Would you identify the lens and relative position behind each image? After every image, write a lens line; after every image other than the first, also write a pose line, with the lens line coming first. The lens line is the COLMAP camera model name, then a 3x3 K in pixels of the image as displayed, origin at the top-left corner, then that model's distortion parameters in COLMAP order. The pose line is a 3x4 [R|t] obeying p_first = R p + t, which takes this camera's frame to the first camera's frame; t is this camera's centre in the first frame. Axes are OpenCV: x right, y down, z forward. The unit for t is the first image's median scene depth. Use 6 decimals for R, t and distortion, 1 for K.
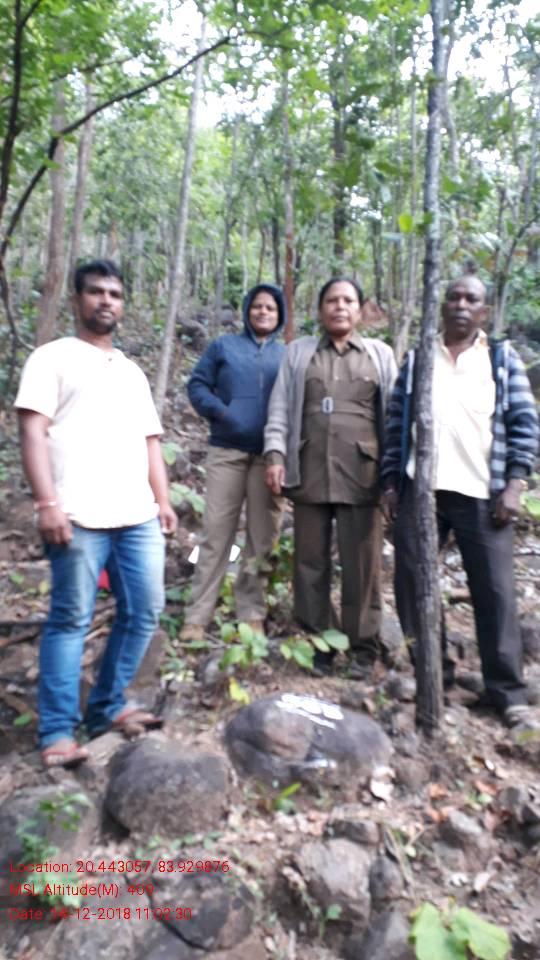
lens RADIAL K [[735.2, 0, 270.0], [0, 735.2, 480.0], [0, 0, 1]] dist [0.092586, -0.140682]
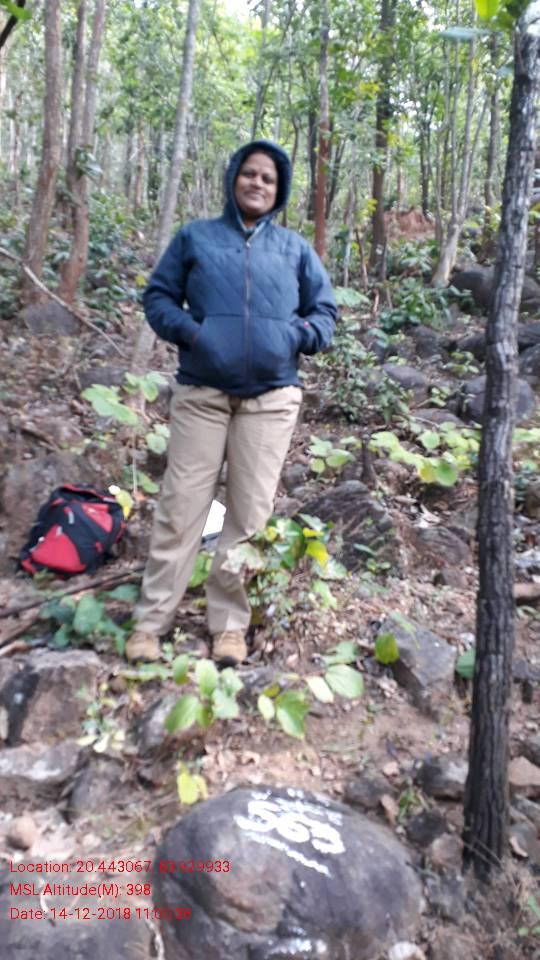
lens RADIAL K [[735.2, 0, 270.0], [0, 735.2, 480.0], [0, 0, 1]] dist [0.092586, -0.140682]
pose [[0.998641, 0.026330, -0.044978, 0.042212], [-0.021537, 0.994354, 0.103909, -0.032001], [0.047460, -0.102799, 0.993569, 0.309357]]
